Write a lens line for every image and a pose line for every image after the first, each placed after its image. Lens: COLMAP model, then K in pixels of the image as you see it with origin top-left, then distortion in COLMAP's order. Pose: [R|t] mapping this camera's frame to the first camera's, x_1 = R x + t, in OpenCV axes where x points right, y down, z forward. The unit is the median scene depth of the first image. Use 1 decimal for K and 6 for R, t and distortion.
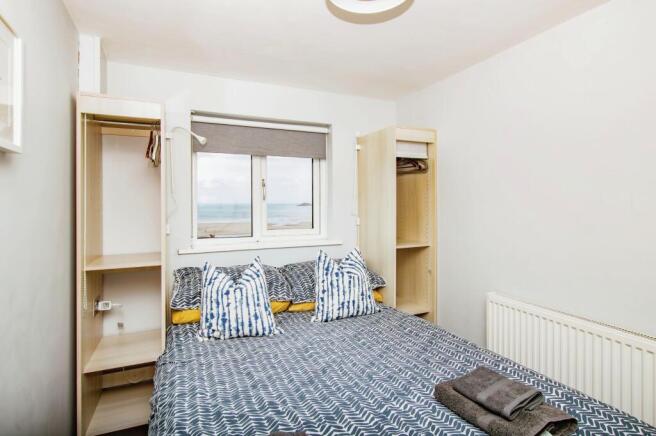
lens RADIAL K [[340.7, 0, 333.6], [0, 340.7, 212.7], [0, 0, 1]] dist [-0.005297, 0.004151]
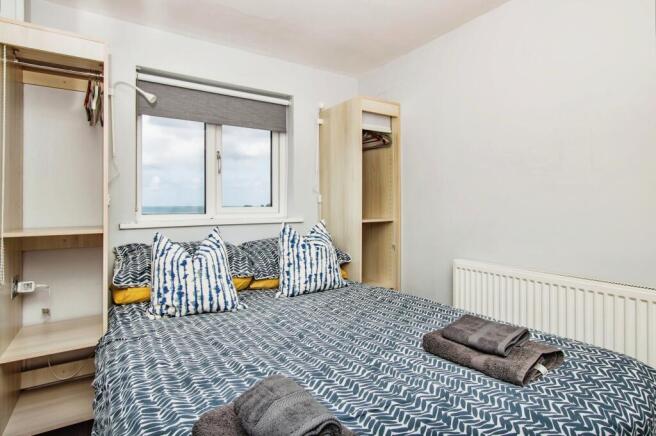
lens RADIAL K [[340.7, 0, 325.8], [0, 340.7, 221.7], [0, 0, 1]] dist [-0.005297, 0.004151]
pose [[0.986900, 0.000507, 0.161333, -0.083314], [0.001316, 0.999936, -0.011194, 0.125781], [-0.161328, 0.011260, 0.986837, 0.058110]]
